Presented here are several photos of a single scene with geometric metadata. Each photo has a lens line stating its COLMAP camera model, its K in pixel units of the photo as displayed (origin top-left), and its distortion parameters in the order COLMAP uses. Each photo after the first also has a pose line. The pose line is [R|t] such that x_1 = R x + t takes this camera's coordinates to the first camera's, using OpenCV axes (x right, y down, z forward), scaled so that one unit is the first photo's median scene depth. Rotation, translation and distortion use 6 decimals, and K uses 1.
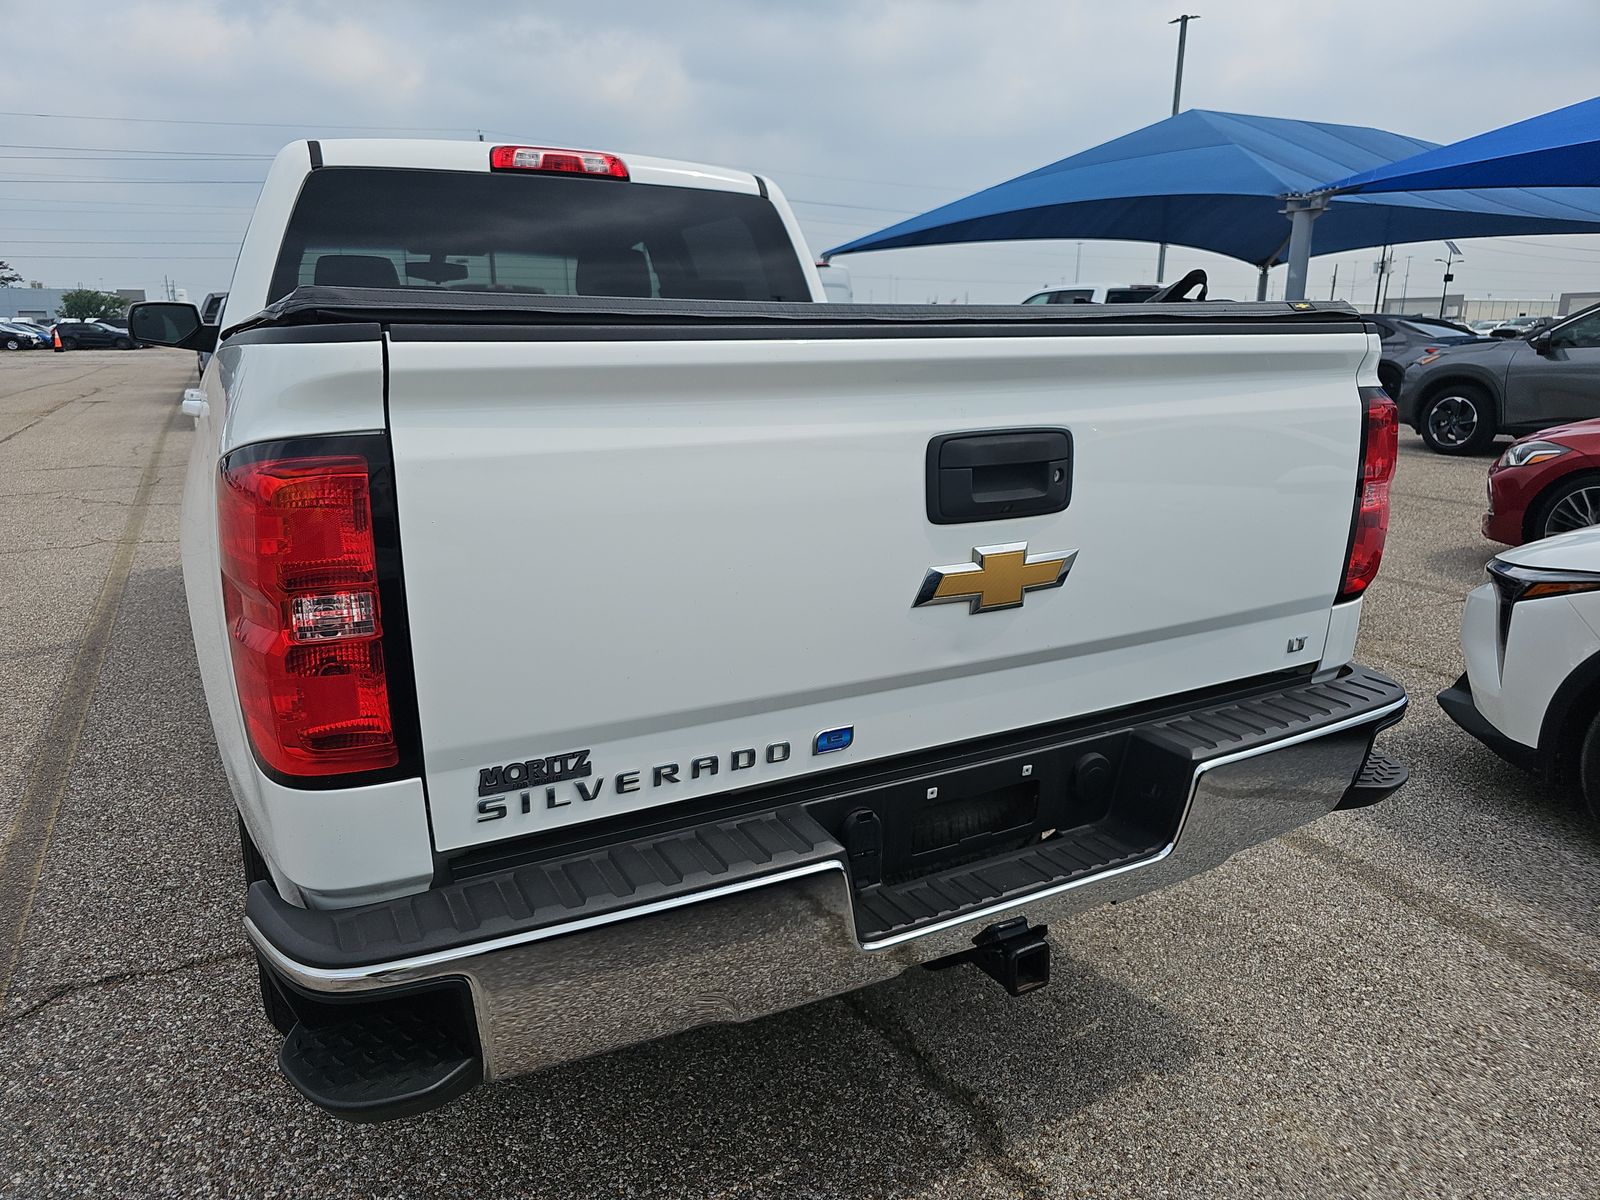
lens RADIAL K [[1066.4, 0, 798.7], [0, 1066.4, 600.5], [0, 0, 1]] dist [0.023294, -0.005084]
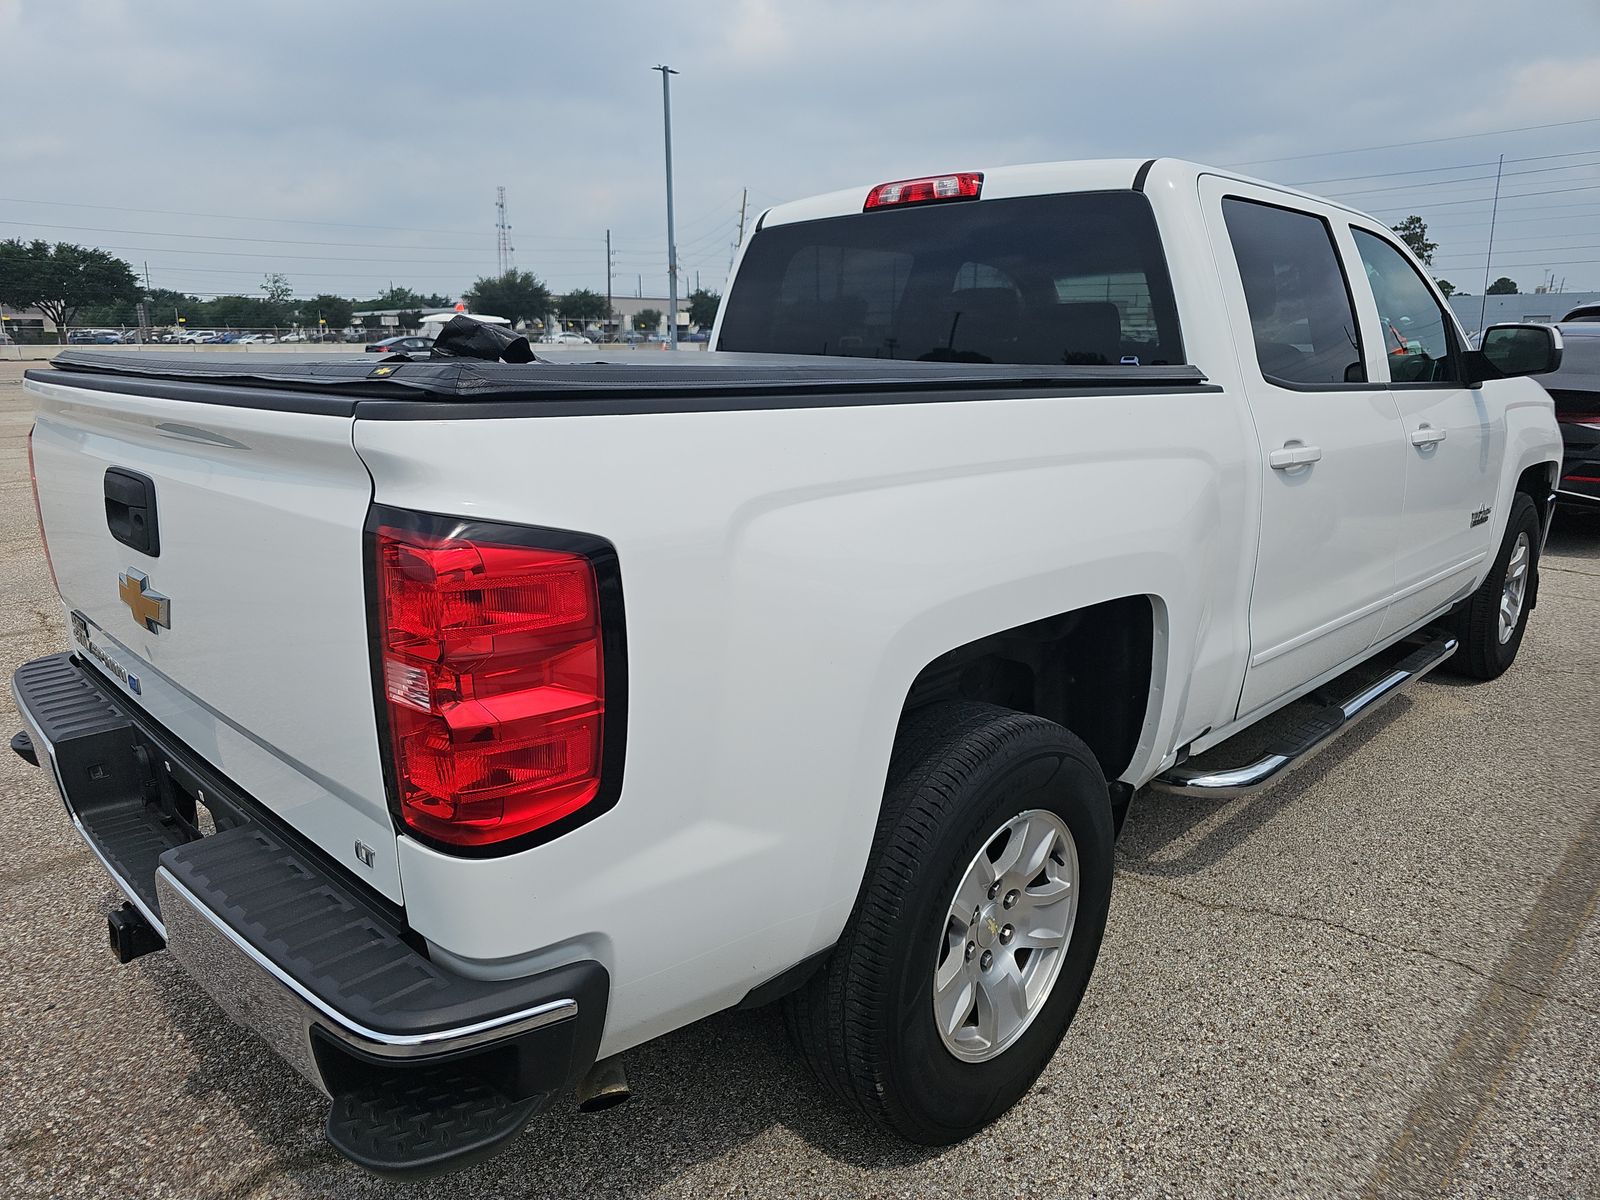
lens RADIAL K [[1066.4, 0, 803.0], [0, 1066.4, 635.6], [0, 0, 1]] dist [0.023294, -0.005084]
pose [[0.295713, 0.252797, -0.921221, 0.167986], [-0.232801, 0.954346, 0.187157, -0.042701], [0.926476, 0.159117, 0.341064, 0.147843]]
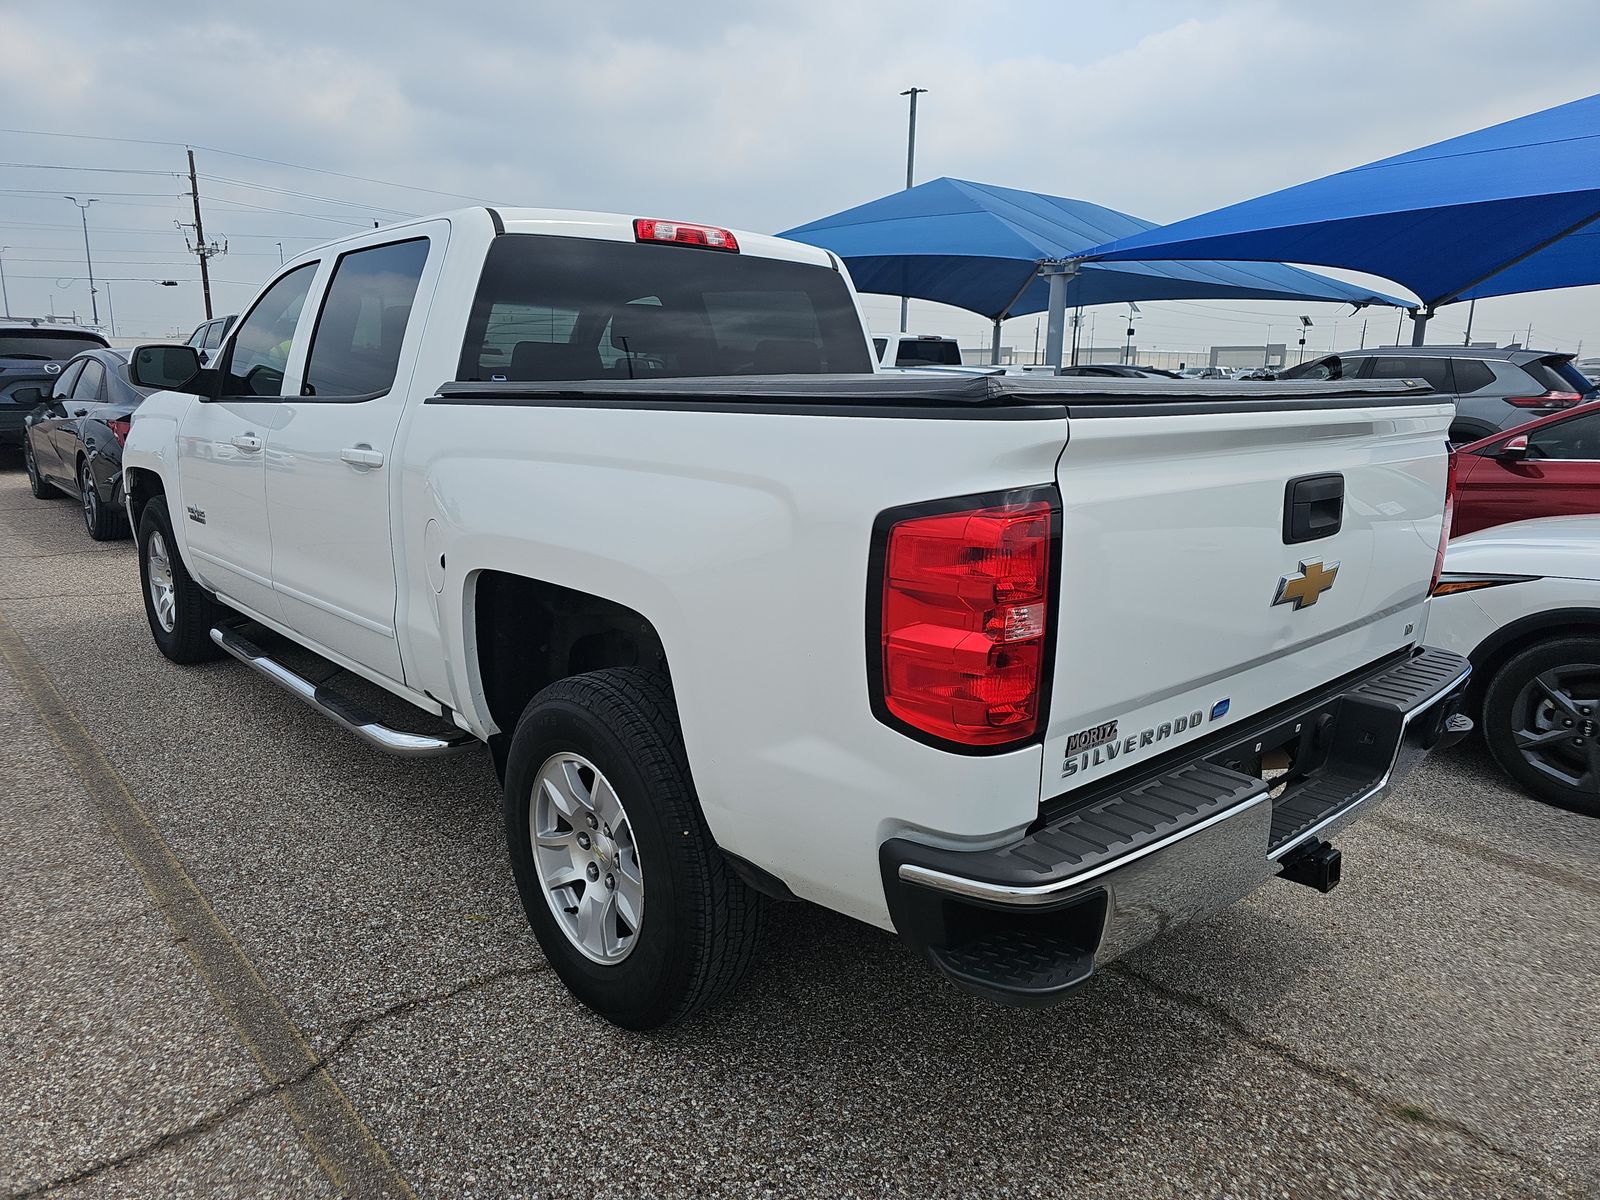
lens RADIAL K [[1066.4, 0, 801.3], [0, 1066.4, 599.8], [0, 0, 1]] dist [0.023294, -0.005084]
pose [[0.968335, -0.037011, 0.246897, -0.091495], [0.045268, 0.998587, -0.027847, 0.000863], [-0.245517, 0.038142, 0.968642, -0.019832]]
